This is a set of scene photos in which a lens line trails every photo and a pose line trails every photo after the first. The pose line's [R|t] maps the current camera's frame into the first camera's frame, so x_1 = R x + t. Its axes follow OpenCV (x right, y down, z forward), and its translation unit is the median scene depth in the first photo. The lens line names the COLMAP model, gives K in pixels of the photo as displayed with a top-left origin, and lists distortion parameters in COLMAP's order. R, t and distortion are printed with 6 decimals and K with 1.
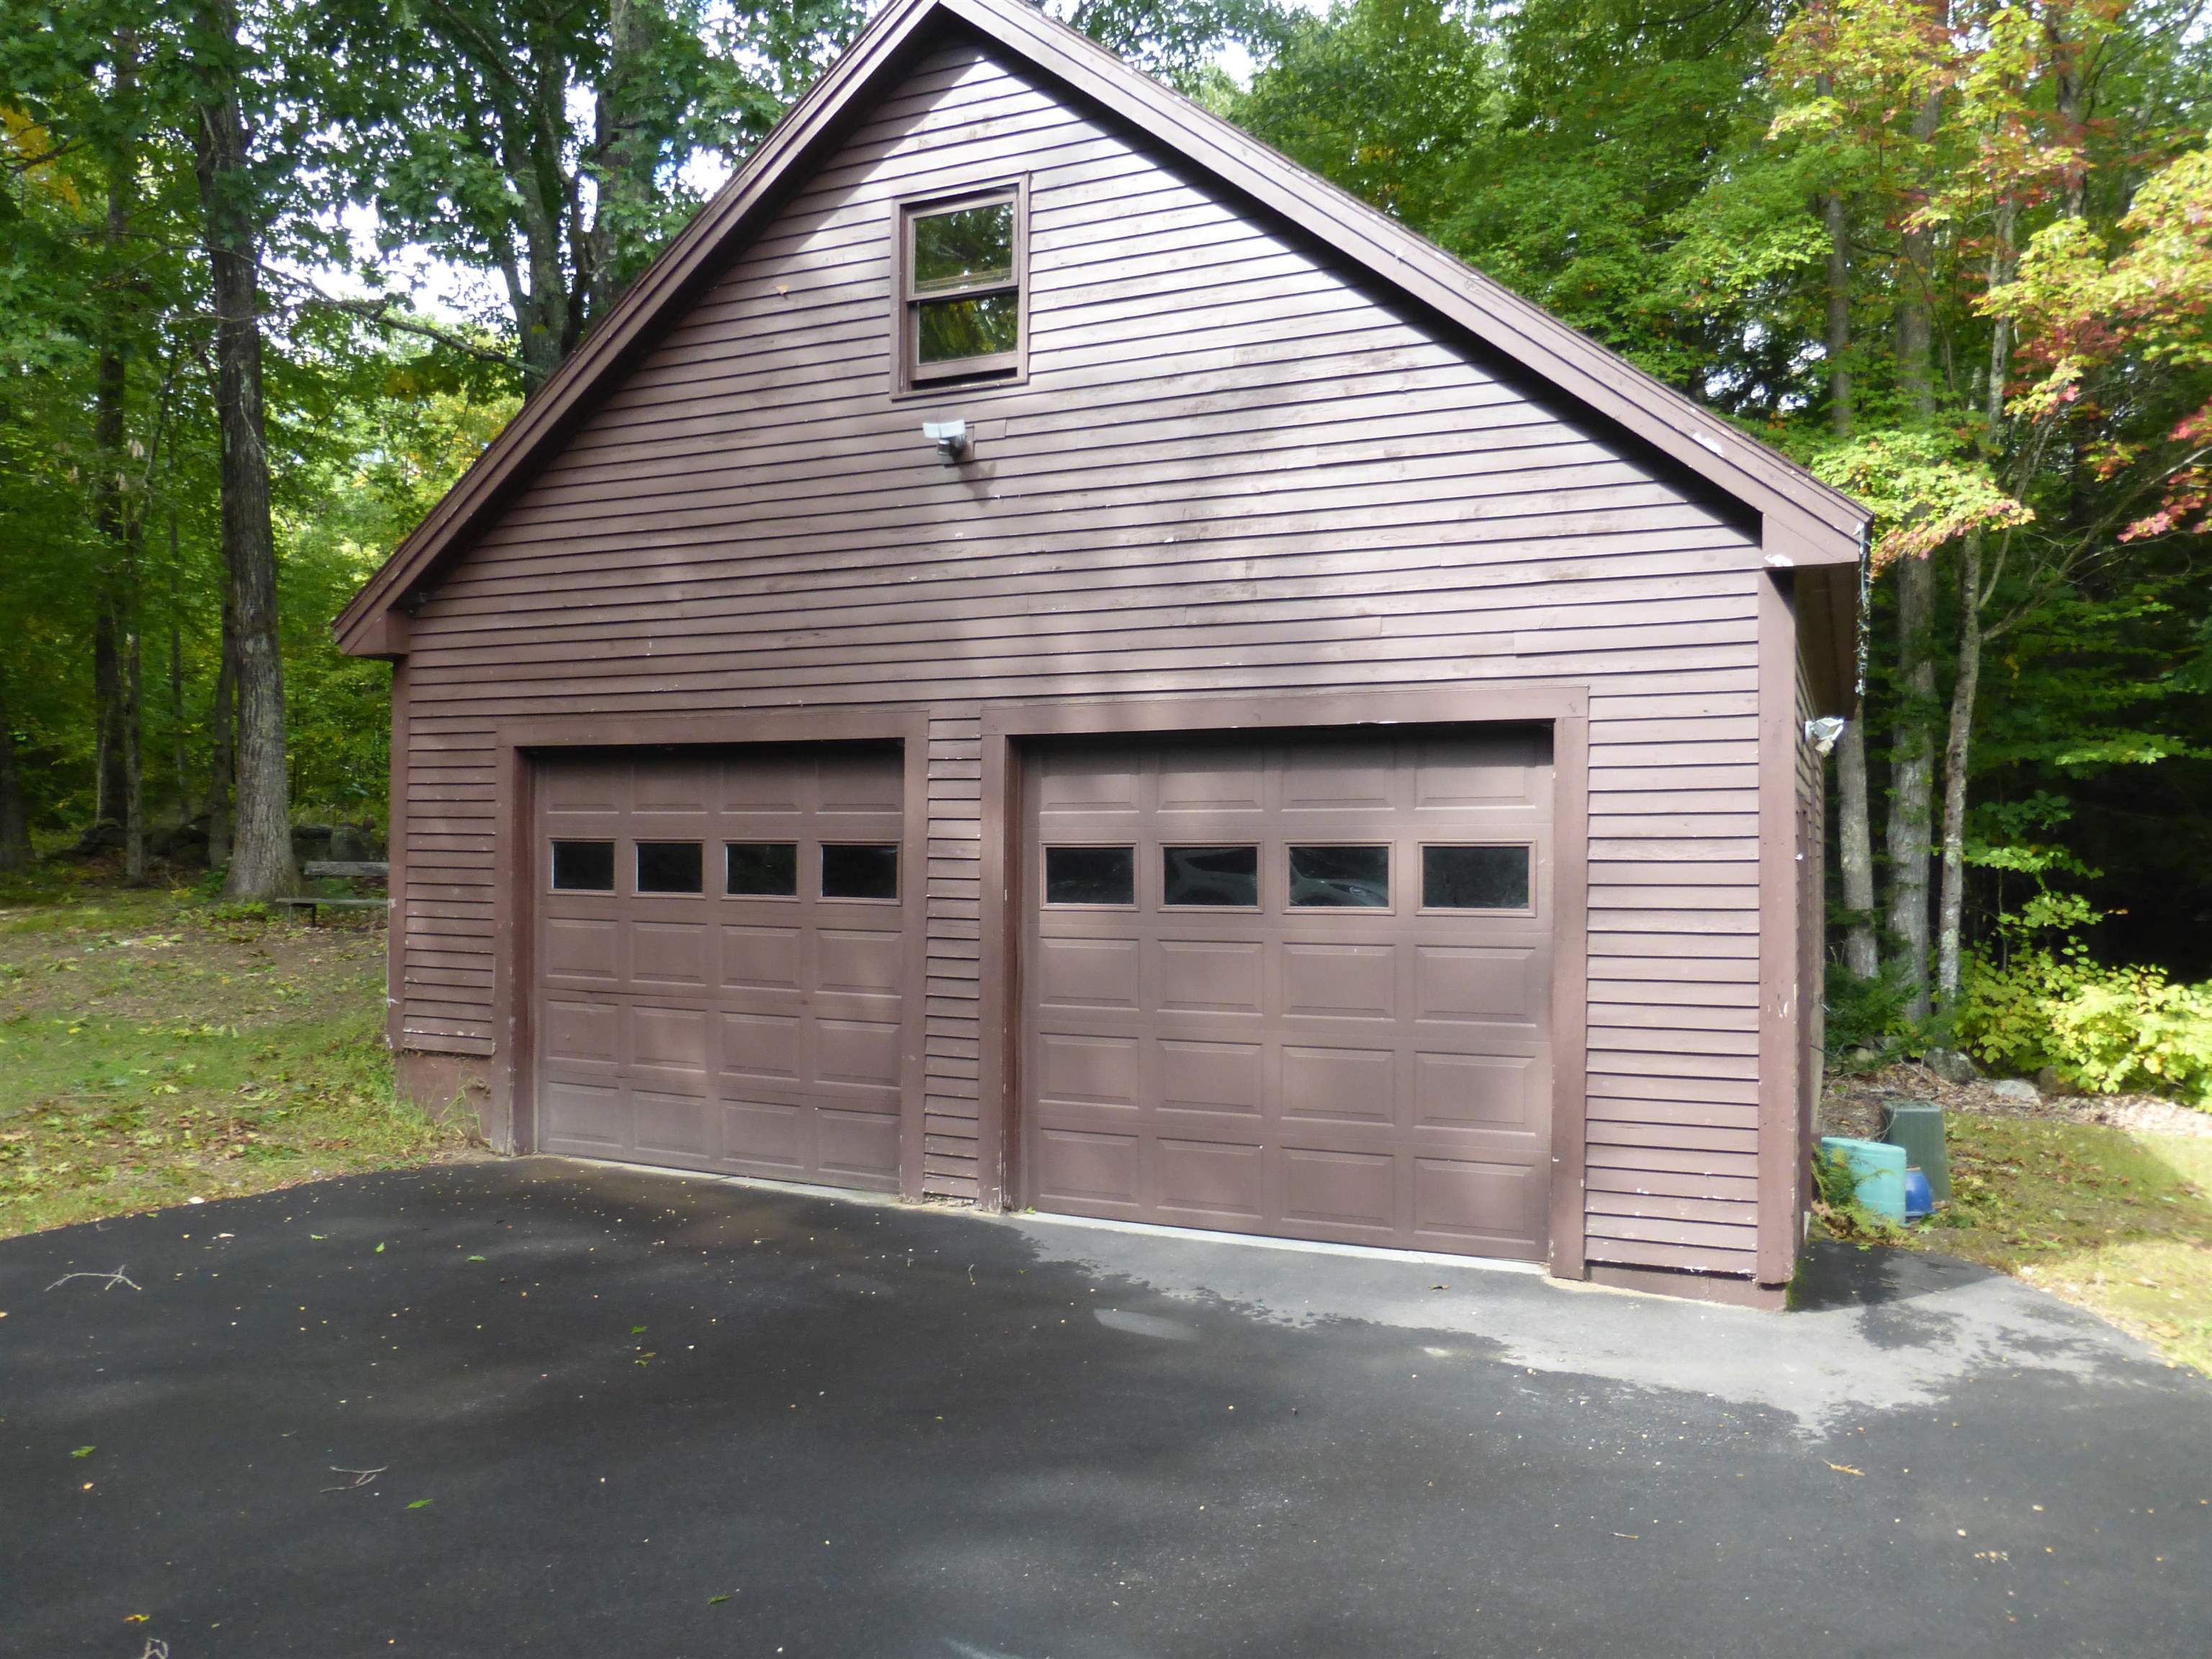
lens RADIAL K [[1682.4, 0, 1108.7], [0, 1682.4, 831.8], [0, 0, 1]] dist [-0.007680, 0.012061]
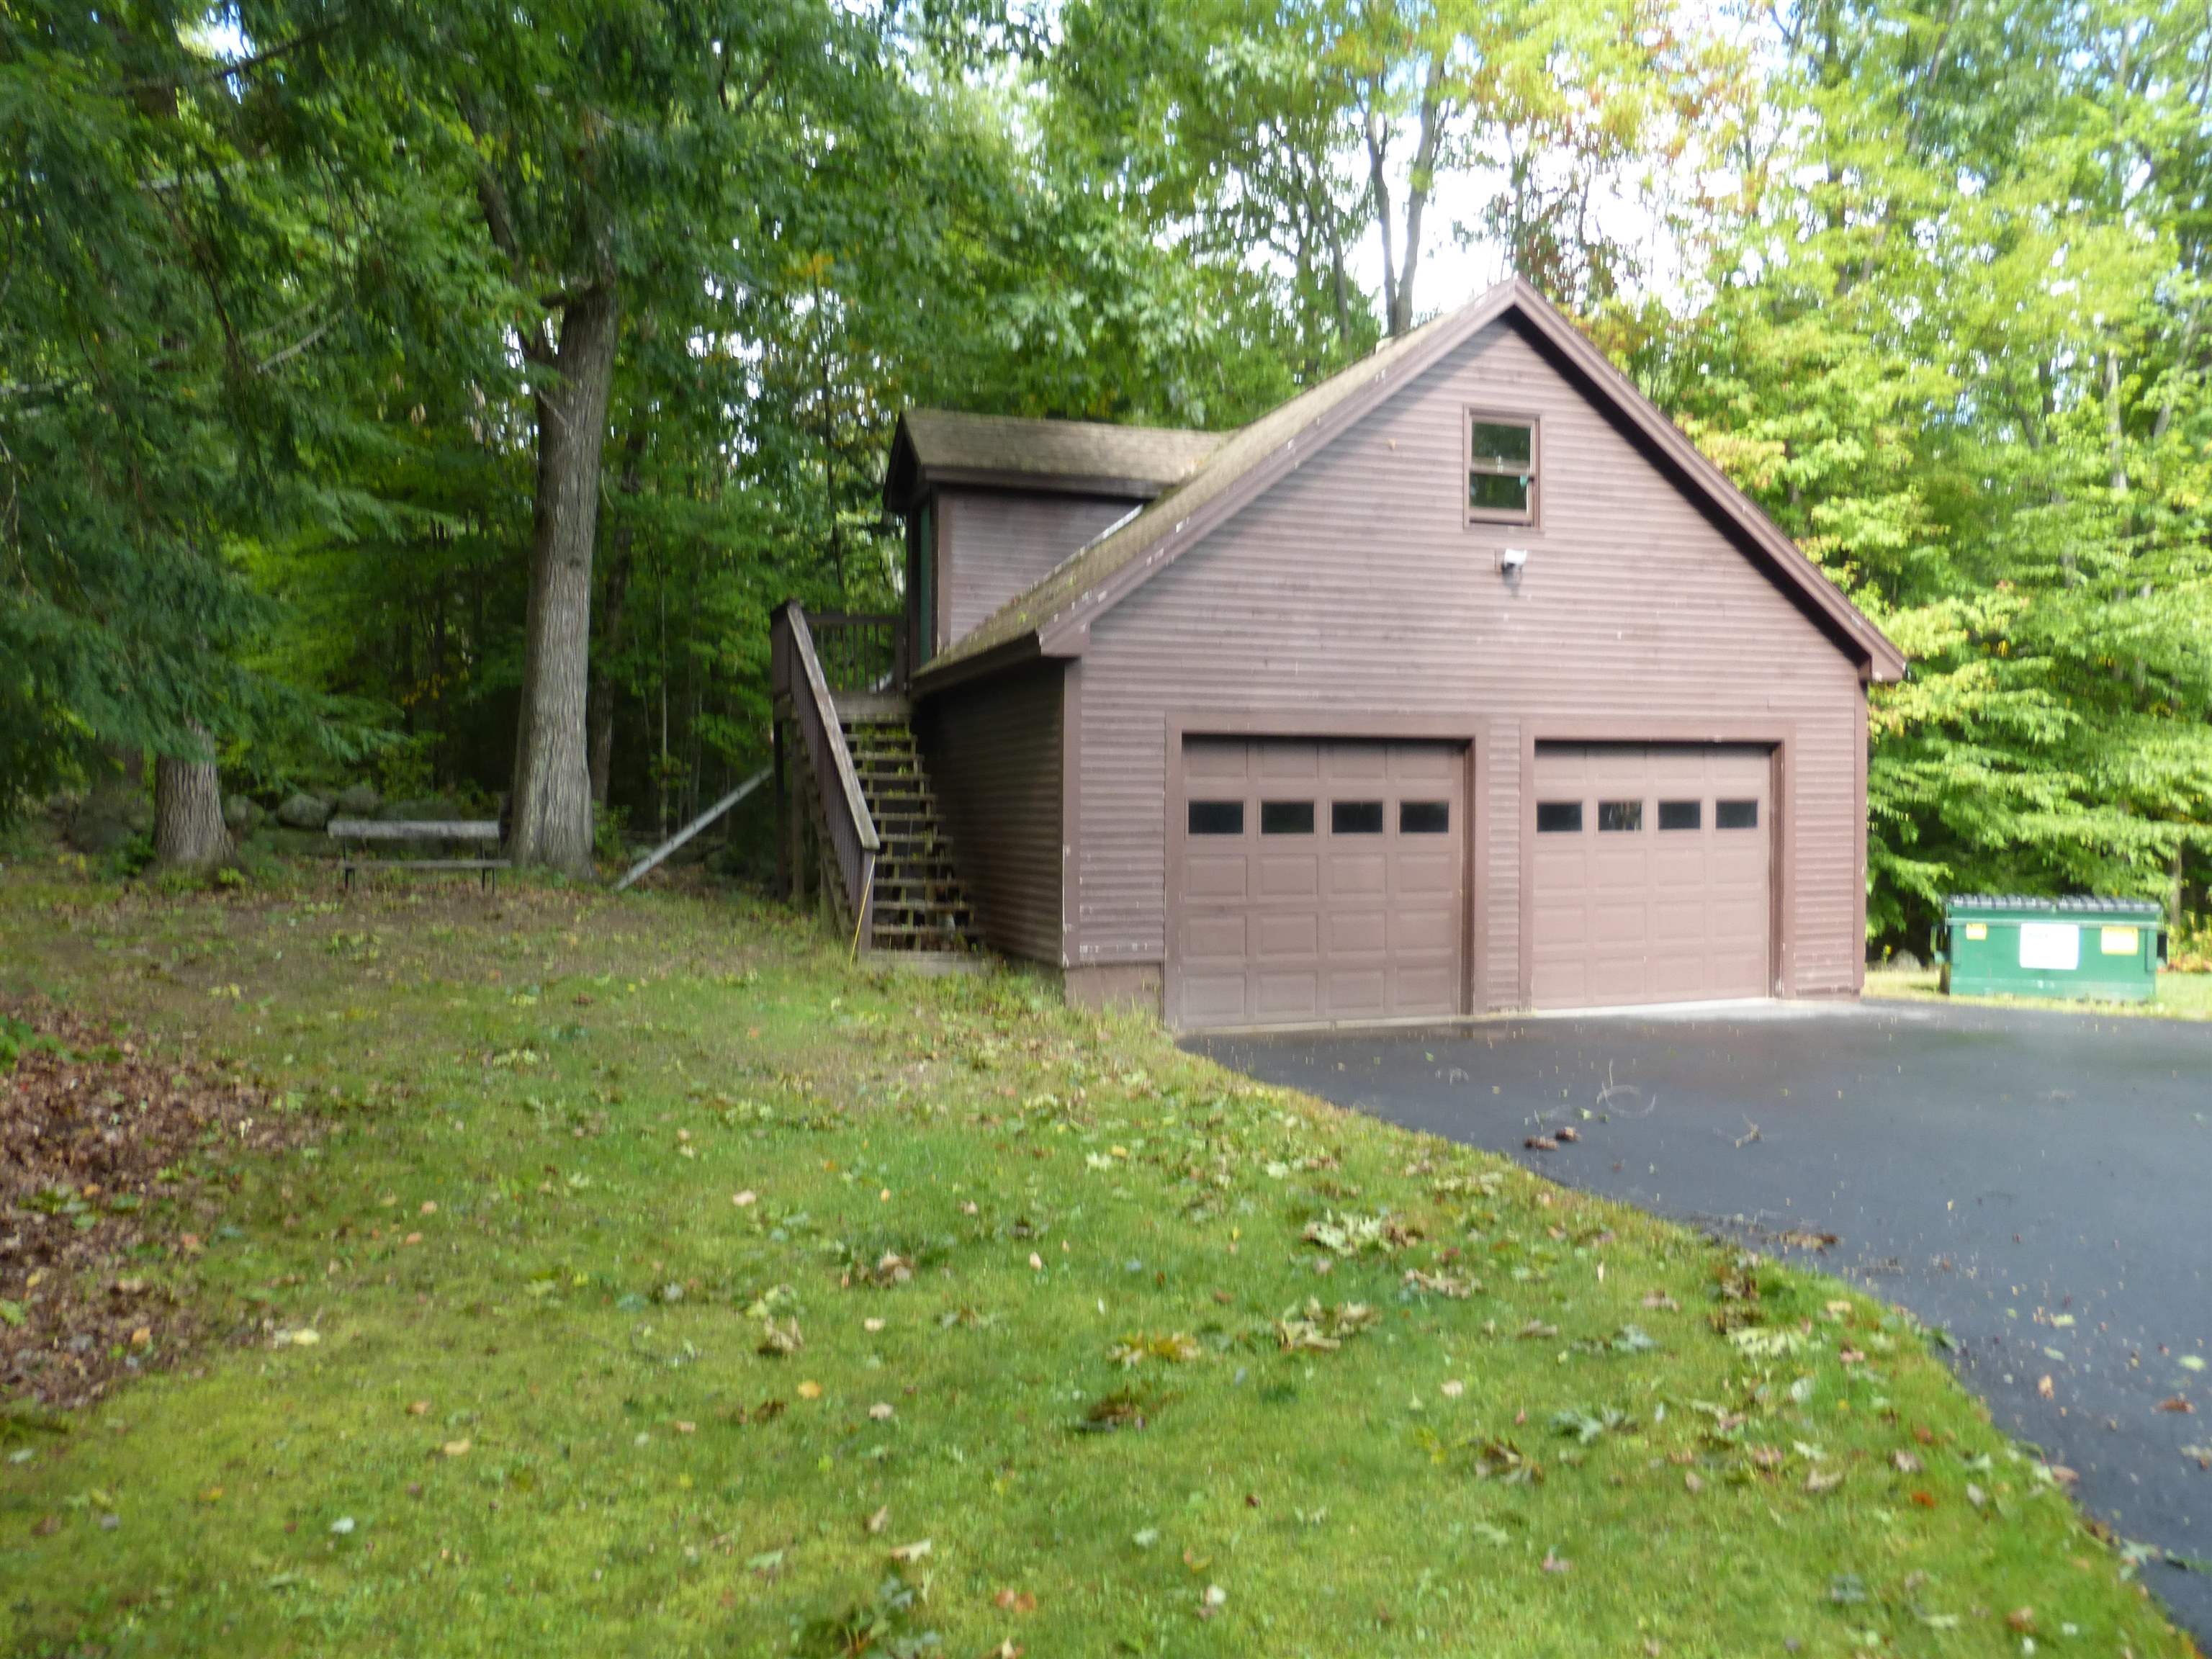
lens RADIAL K [[1682.4, 0, 1108.9], [0, 1682.4, 822.5], [0, 0, 1]] dist [-0.007680, 0.012061]
pose [[0.710377, -0.017783, 0.703597, -1.550056], [-0.005212, 0.999520, 0.030524, -0.020337], [-0.703802, -0.025351, 0.709944, 0.076735]]
